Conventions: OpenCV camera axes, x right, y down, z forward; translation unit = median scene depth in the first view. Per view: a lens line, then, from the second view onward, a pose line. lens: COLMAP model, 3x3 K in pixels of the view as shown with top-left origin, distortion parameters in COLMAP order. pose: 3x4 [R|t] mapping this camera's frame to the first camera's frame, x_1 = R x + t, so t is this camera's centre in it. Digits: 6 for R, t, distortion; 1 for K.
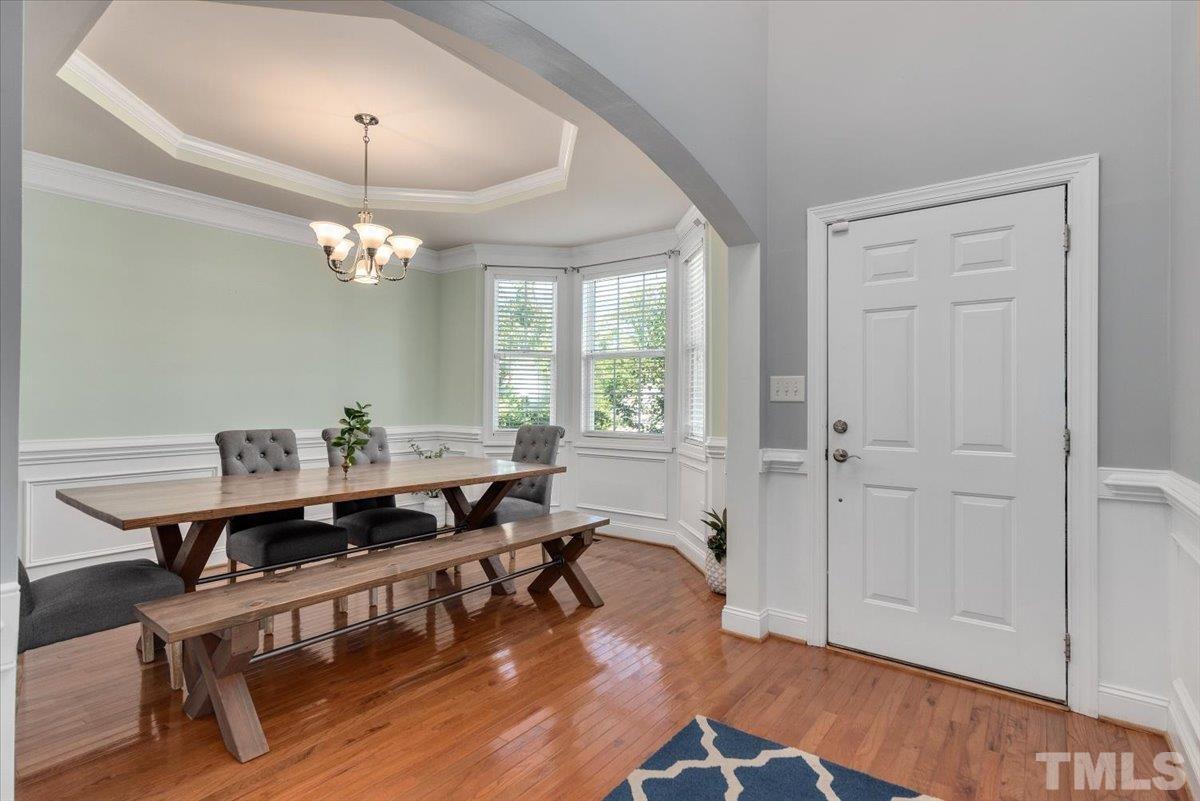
lens RADIAL K [[595.2, 0, 601.4], [0, 595.2, 403.2], [0, 0, 1]] dist [0.001793, 0.000232]
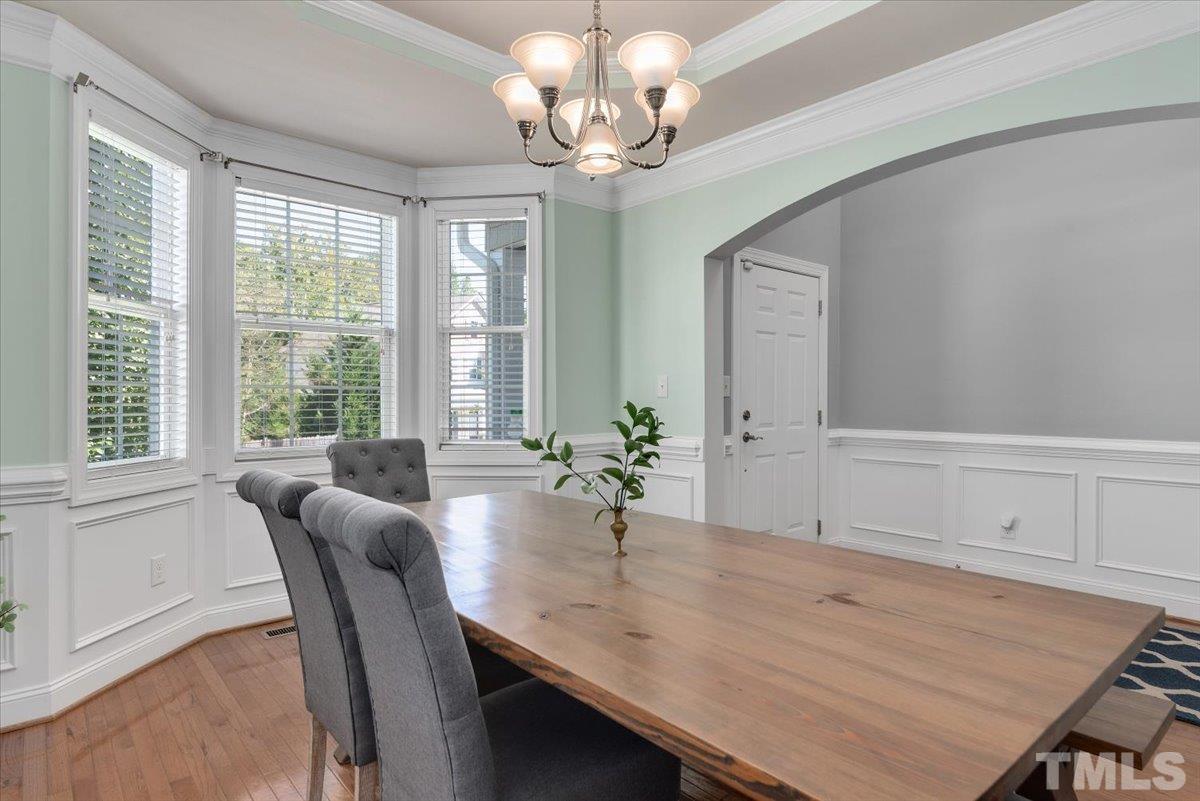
lens RADIAL K [[648.0, 0, 600.0], [0, 648.0, 400.5], [0, 0, 1]] dist [-0.001794, -0.000463]
pose [[0.195596, -0.004377, 0.980675, -1.032290], [0.011611, 0.999930, 0.002147, 0.000090], [-0.980616, 0.010967, 0.195633, 0.987680]]
